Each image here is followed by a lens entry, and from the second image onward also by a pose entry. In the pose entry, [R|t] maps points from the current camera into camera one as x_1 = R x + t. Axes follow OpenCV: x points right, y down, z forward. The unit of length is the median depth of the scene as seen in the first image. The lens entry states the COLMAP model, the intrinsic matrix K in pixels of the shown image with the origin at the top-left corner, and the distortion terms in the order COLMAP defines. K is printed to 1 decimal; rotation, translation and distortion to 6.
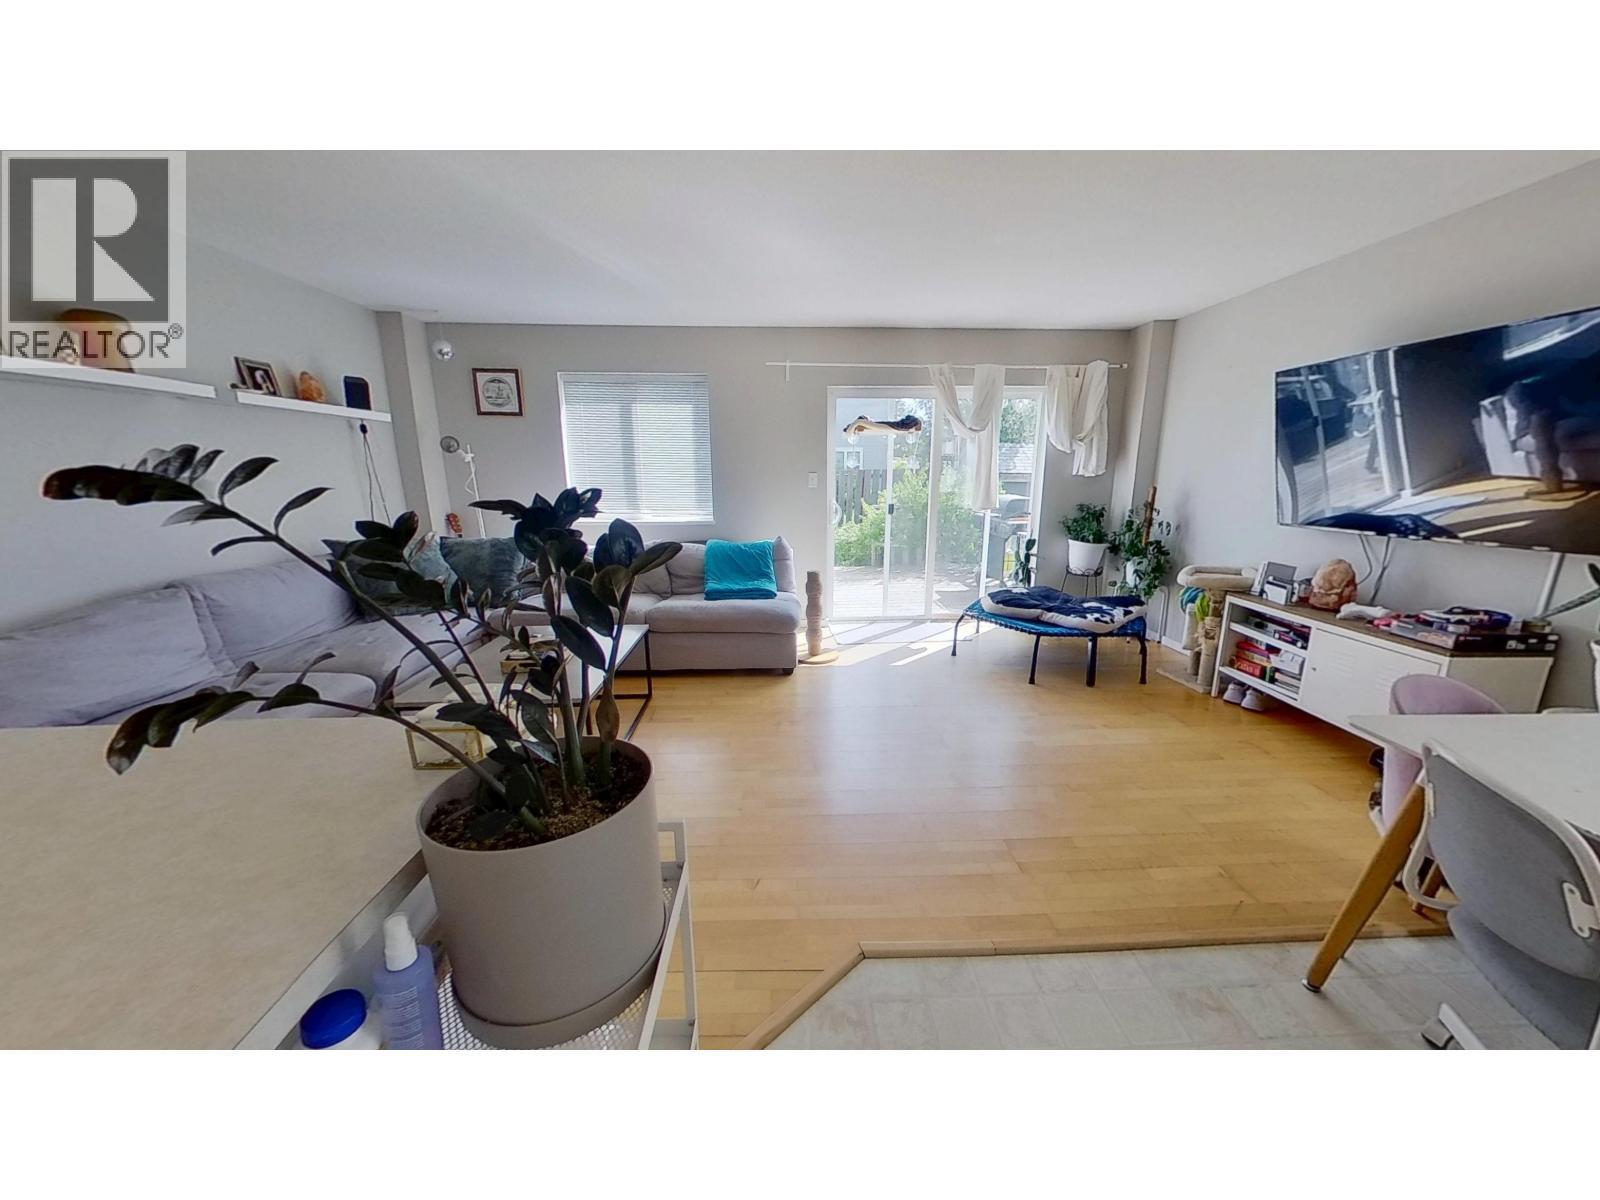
lens RADIAL K [[582.5, 0, 812.3], [0, 582.5, 603.7], [0, 0, 1]] dist [-0.003663, -0.000376]
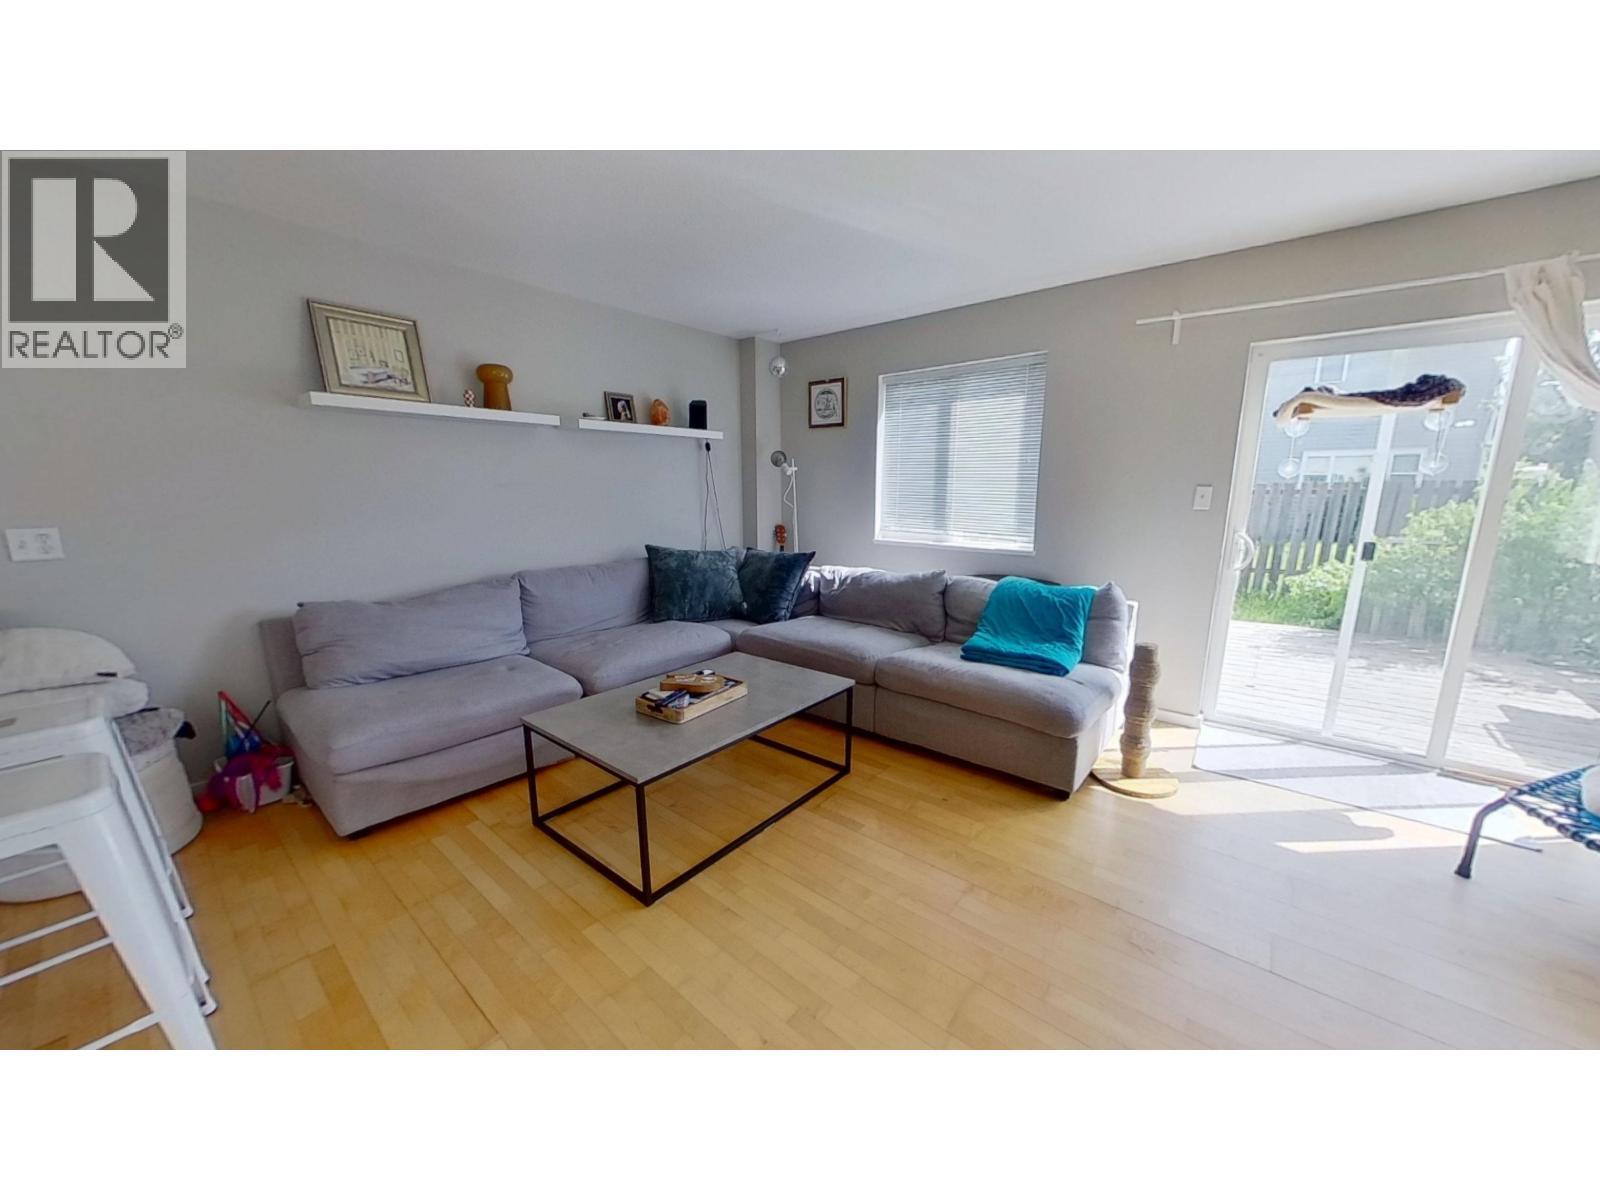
lens RADIAL K [[582.5, 0, 800.0], [0, 582.5, 604.6], [0, 0, 1]] dist [-0.003663, -0.000376]
pose [[0.735179, 0.135176, -0.664258, 0.139276], [-0.146185, 0.988474, 0.039361, -0.070082], [0.661923, 0.068167, 0.746466, 0.298187]]
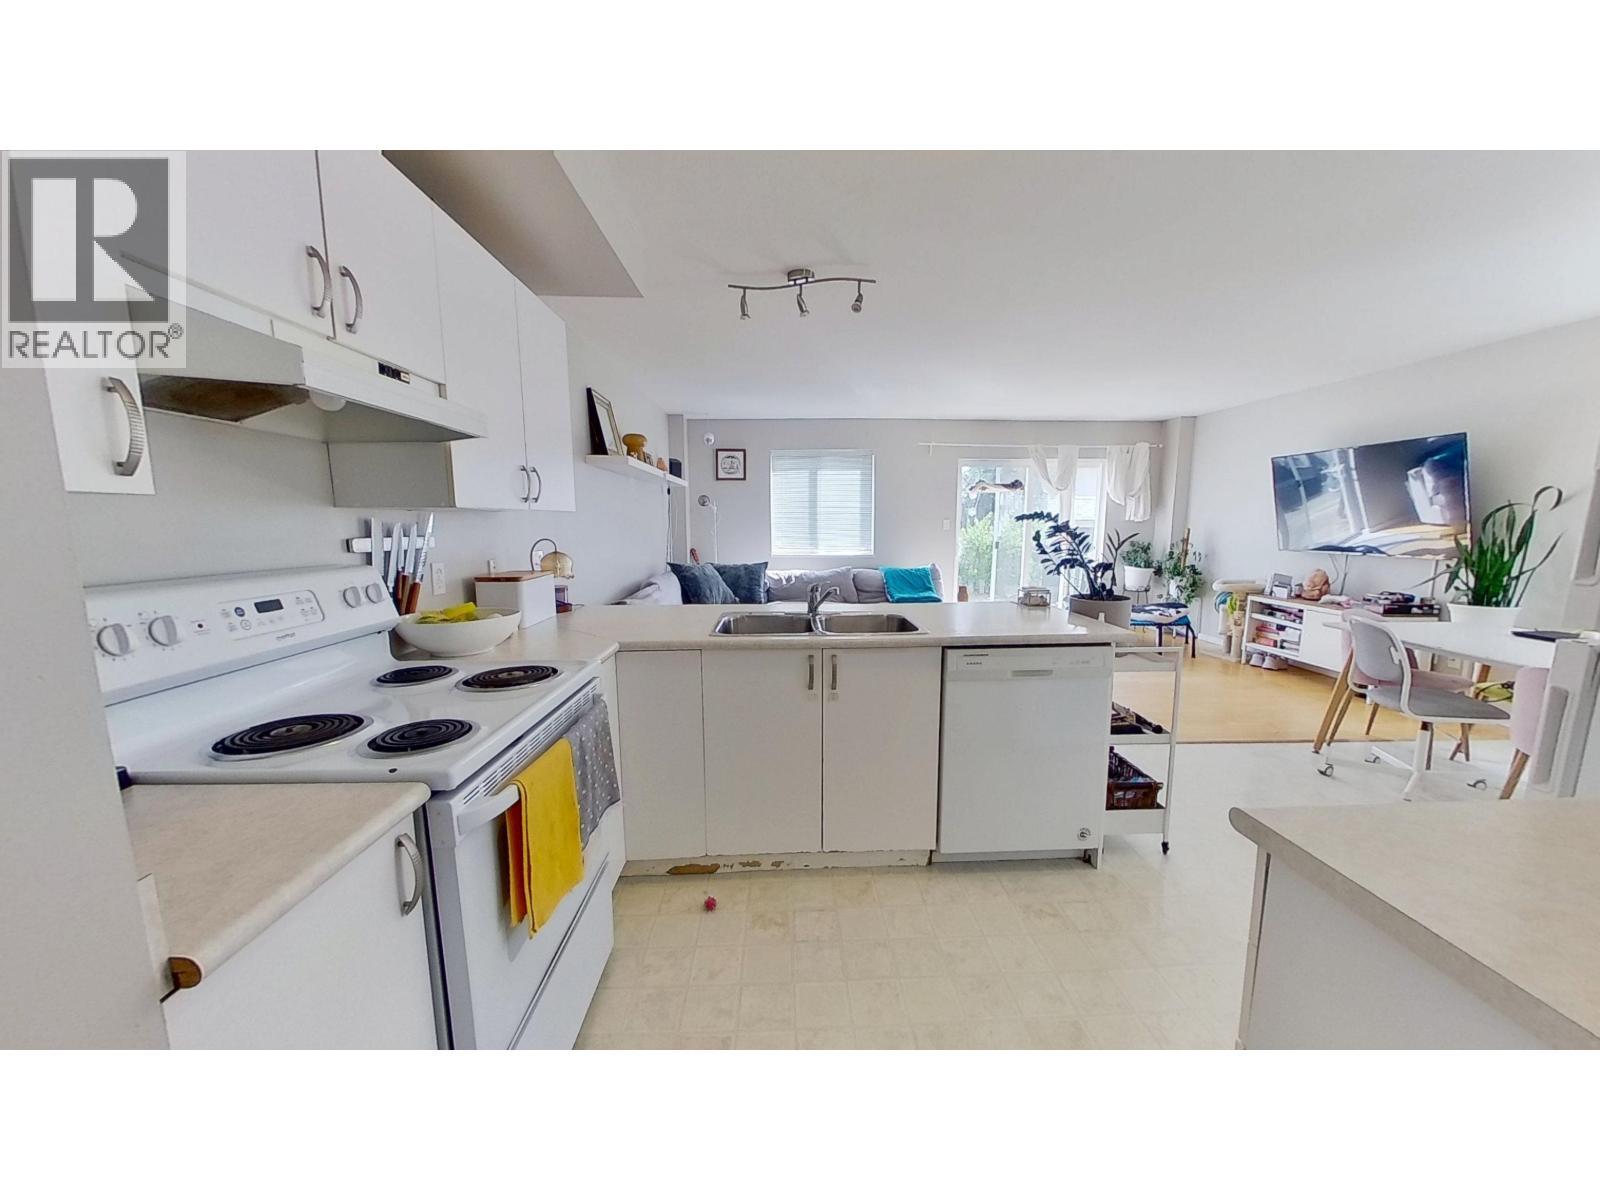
lens RADIAL K [[582.5, 0, 794.6], [0, 582.5, 604.4], [0, 0, 1]] dist [-0.003663, -0.000376]
pose [[0.999956, -0.001308, -0.009238, -0.419164], [0.000612, 0.997193, -0.074871, 0.106321], [0.009310, 0.074862, 0.997150, -0.482214]]
